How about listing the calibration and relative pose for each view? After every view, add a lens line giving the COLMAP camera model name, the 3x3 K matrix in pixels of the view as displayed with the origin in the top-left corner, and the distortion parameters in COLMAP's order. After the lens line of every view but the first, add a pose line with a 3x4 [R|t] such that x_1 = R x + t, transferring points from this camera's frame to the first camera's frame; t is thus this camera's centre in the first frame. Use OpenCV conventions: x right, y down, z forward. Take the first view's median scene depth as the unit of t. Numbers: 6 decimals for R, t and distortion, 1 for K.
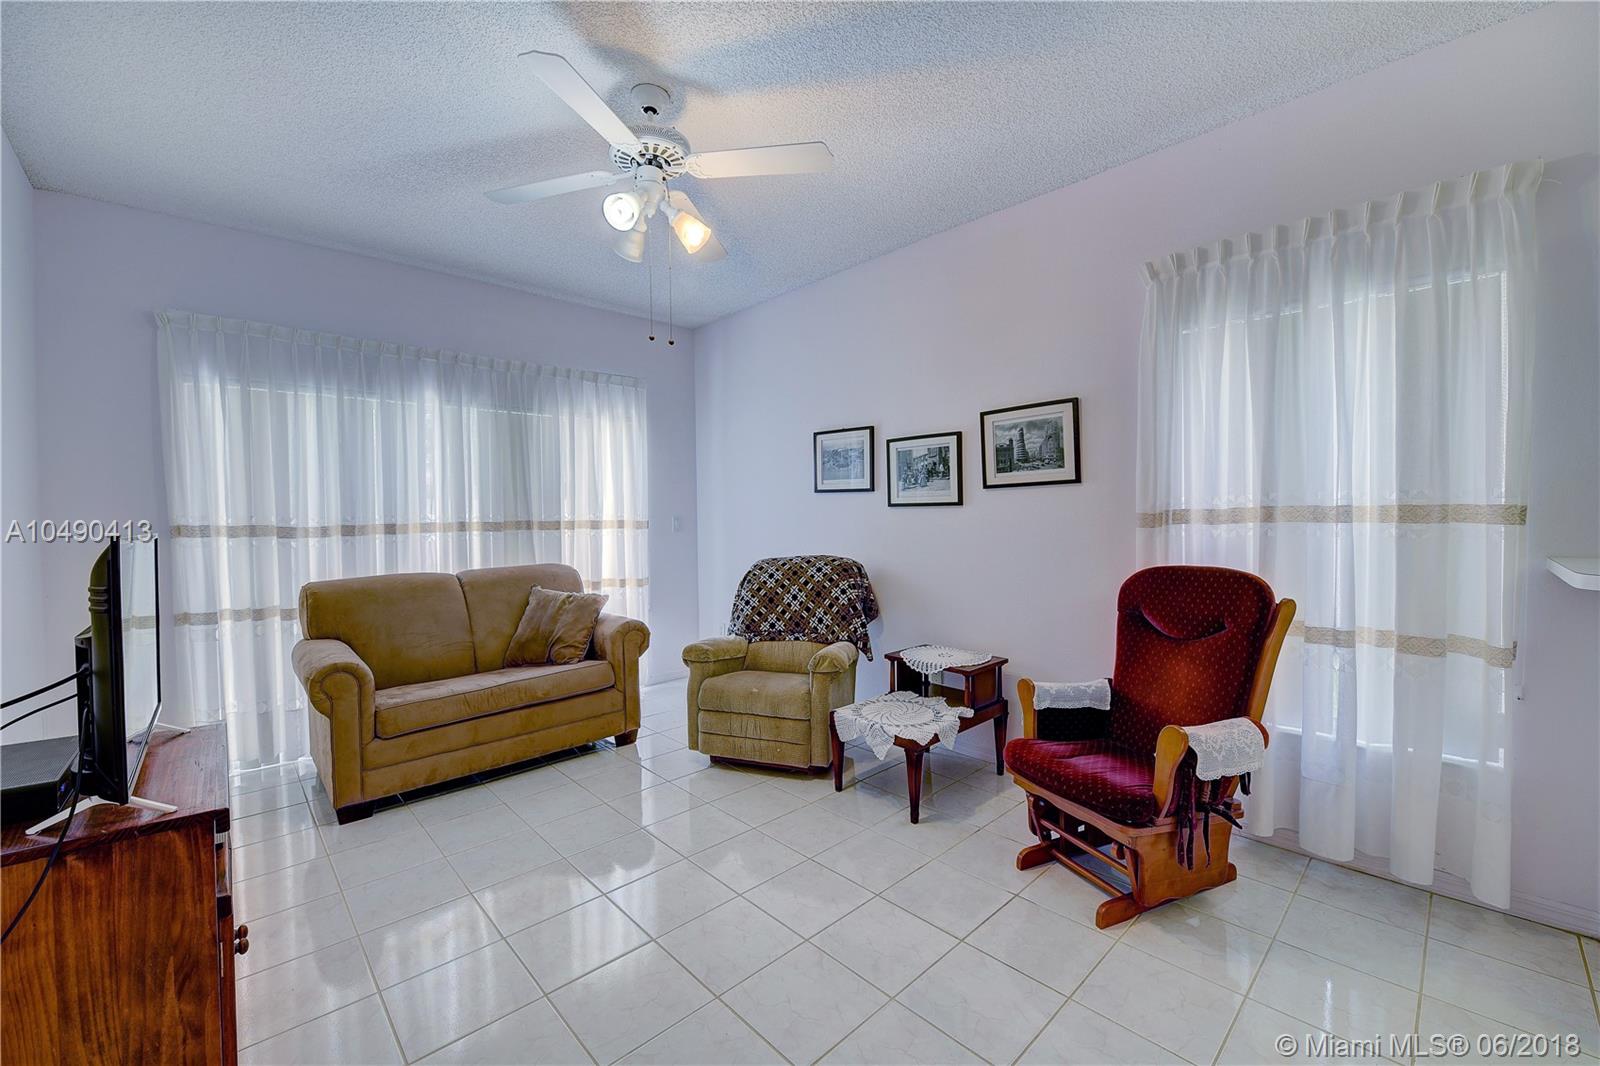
lens RADIAL K [[639.6, 0, 798.7], [0, 639.6, 530.9], [0, 0, 1]] dist [-0.001661, -0.000059]
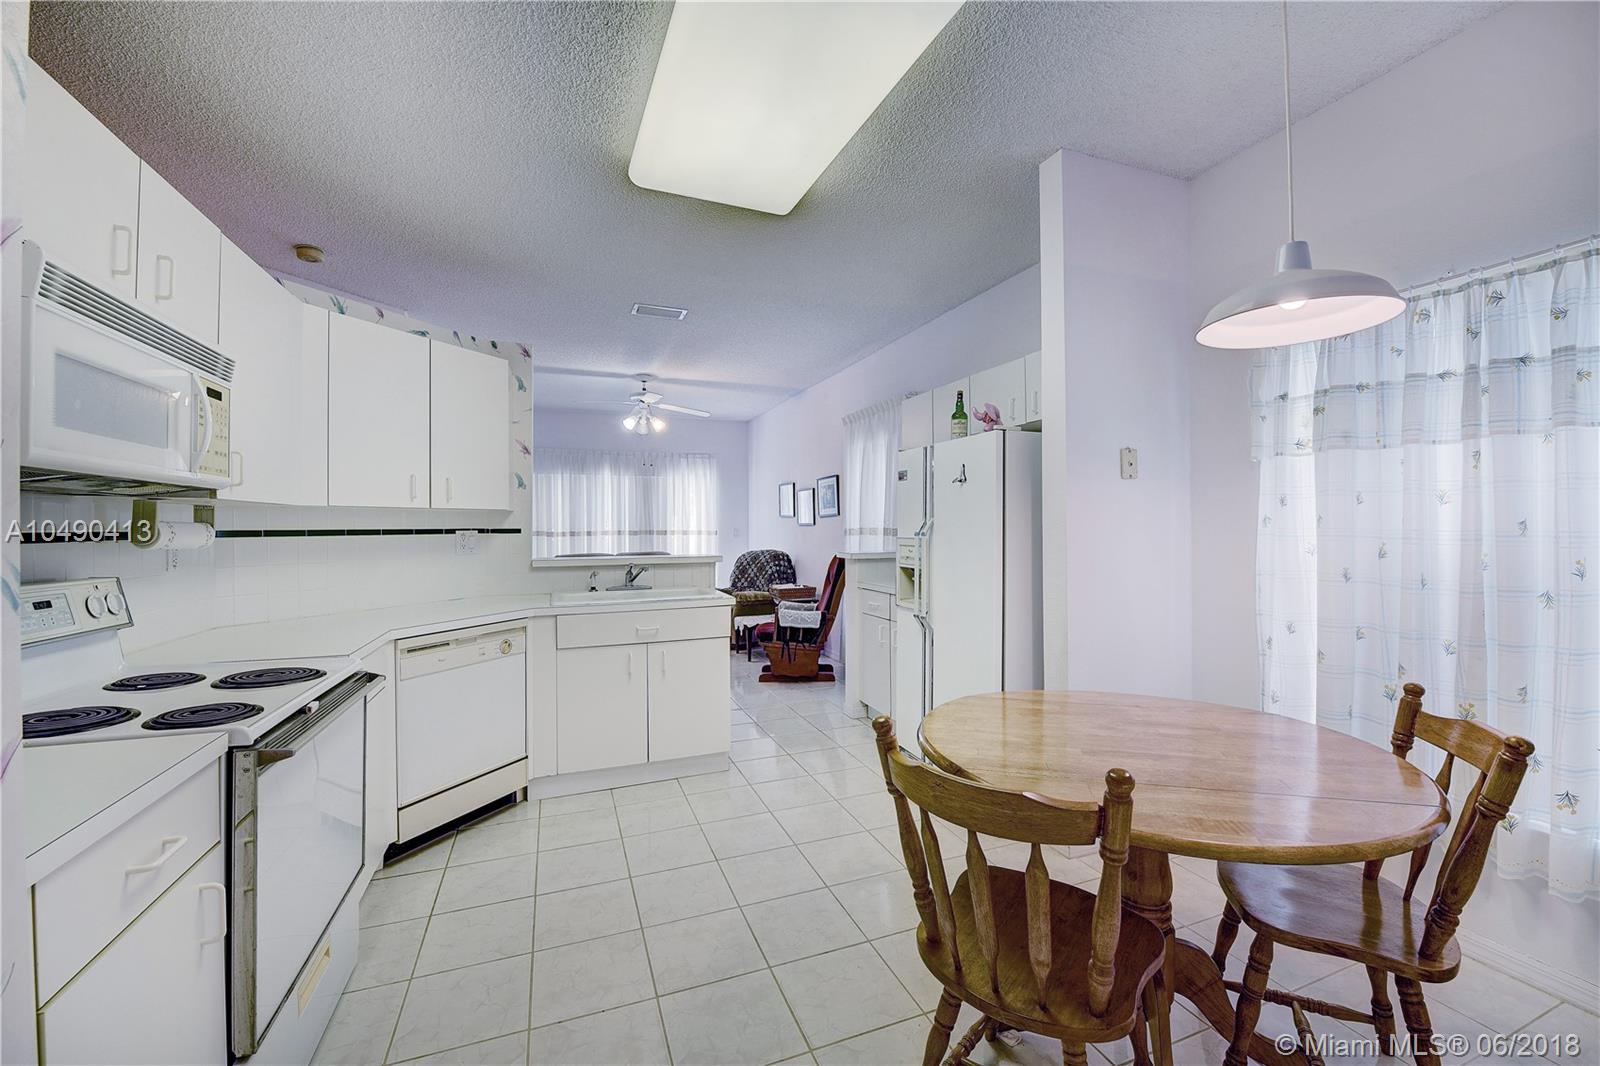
lens RADIAL K [[639.6, 0, 804.1], [0, 639.6, 531.3], [0, 0, 1]] dist [-0.001661, -0.000059]
pose [[0.929782, 0.011339, -0.367935, 0.856920], [-0.016777, 0.999792, -0.011584, 0.002814], [0.367727, 0.016944, 0.929779, -0.778419]]
